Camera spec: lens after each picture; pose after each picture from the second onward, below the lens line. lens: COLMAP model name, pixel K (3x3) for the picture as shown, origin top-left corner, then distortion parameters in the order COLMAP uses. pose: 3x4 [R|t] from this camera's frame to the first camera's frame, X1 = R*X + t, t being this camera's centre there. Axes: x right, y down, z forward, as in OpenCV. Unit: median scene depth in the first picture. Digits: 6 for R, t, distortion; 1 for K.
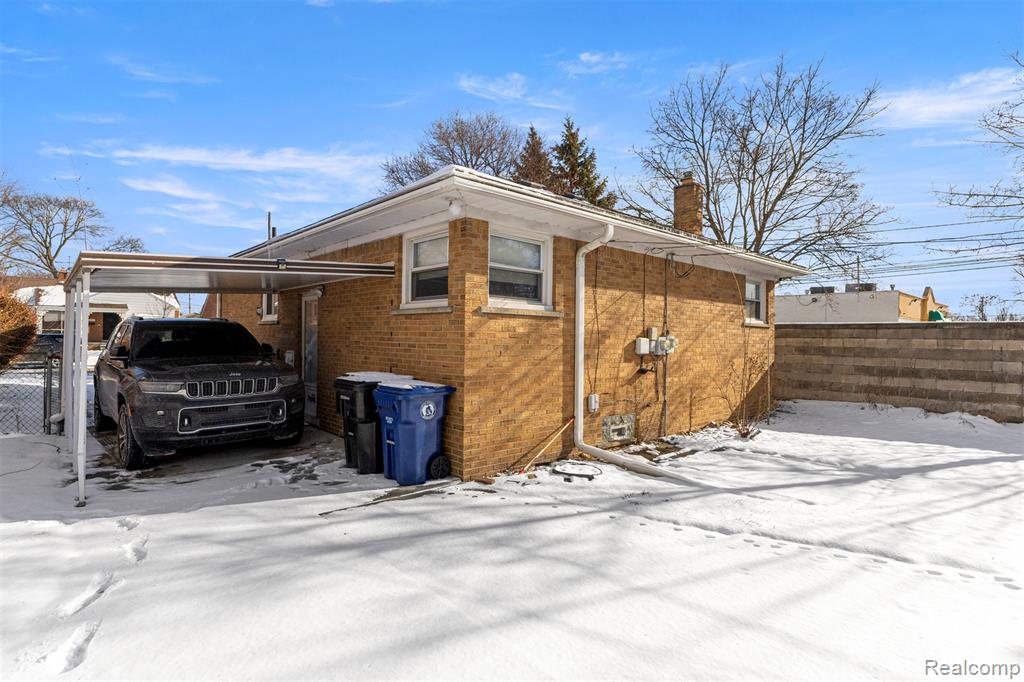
lens RADIAL K [[504.3, 0, 507.5], [0, 504.3, 338.6], [0, 0, 1]] dist [0.002085, 0.000309]
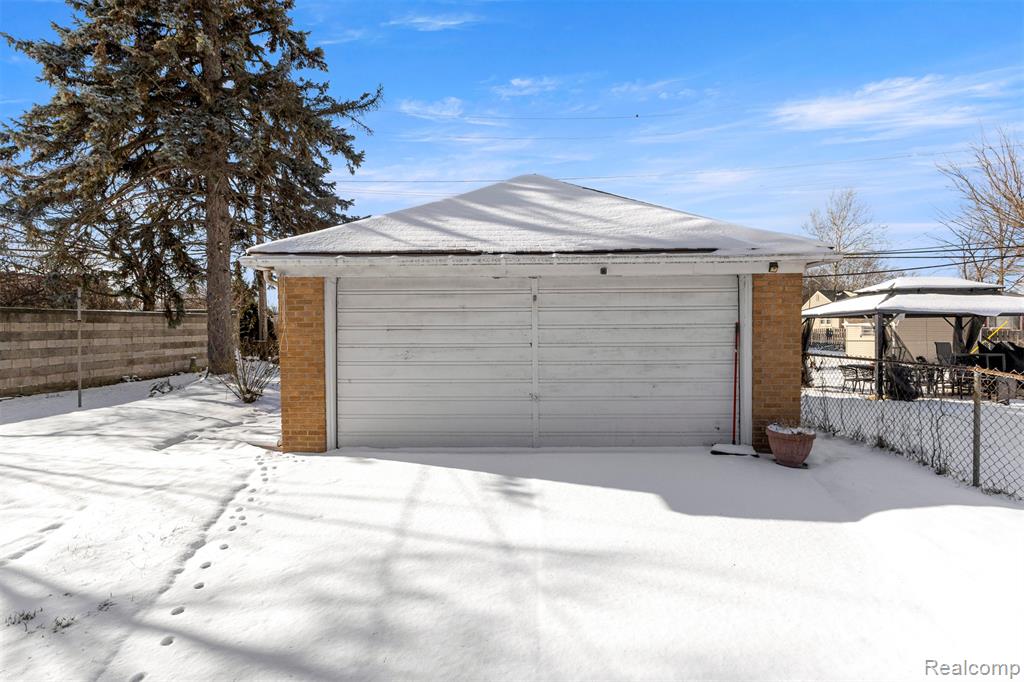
lens RADIAL K [[504.3, 0, 507.5], [0, 504.3, 338.6], [0, 0, 1]] dist [0.002085, 0.000309]
pose [[-0.712963, -0.031606, 0.700489, -0.556856], [-0.004610, 0.999173, 0.040391, -0.008915], [-0.701186, 0.025568, -0.712519, 1.263982]]
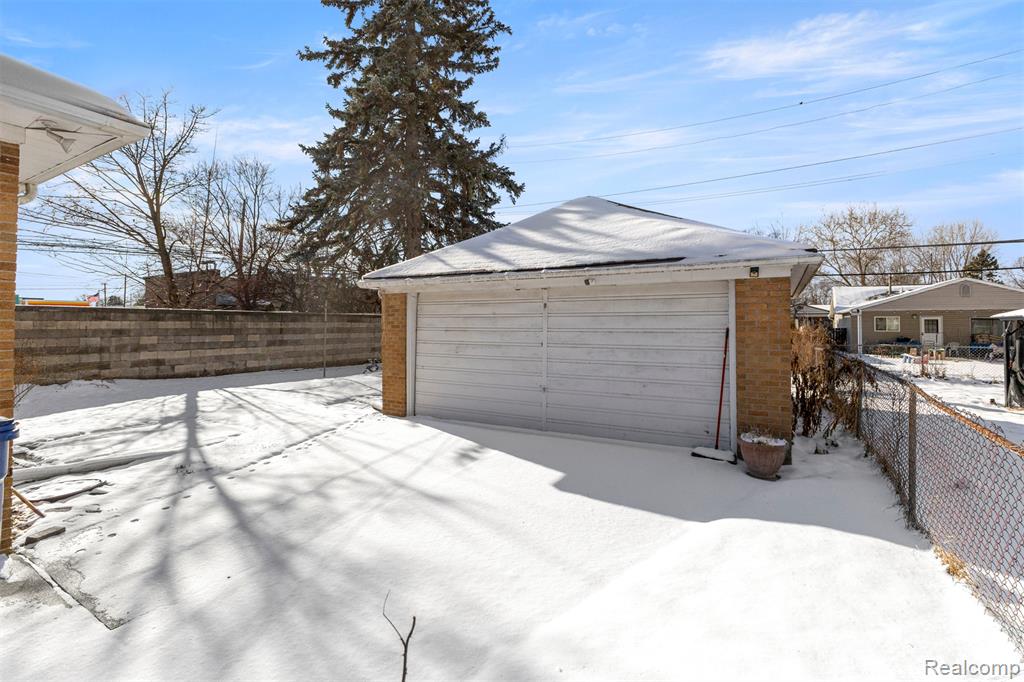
lens RADIAL K [[476.1, 0, 501.4], [0, 476.1, 315.9], [0, 0, 1]] dist [-0.020107, -0.000174]
pose [[-0.285027, -0.000545, 0.958519, -1.136365], [-0.002945, 0.999996, -0.000307, -0.031375], [-0.958515, -0.002910, -0.285028, 0.778075]]
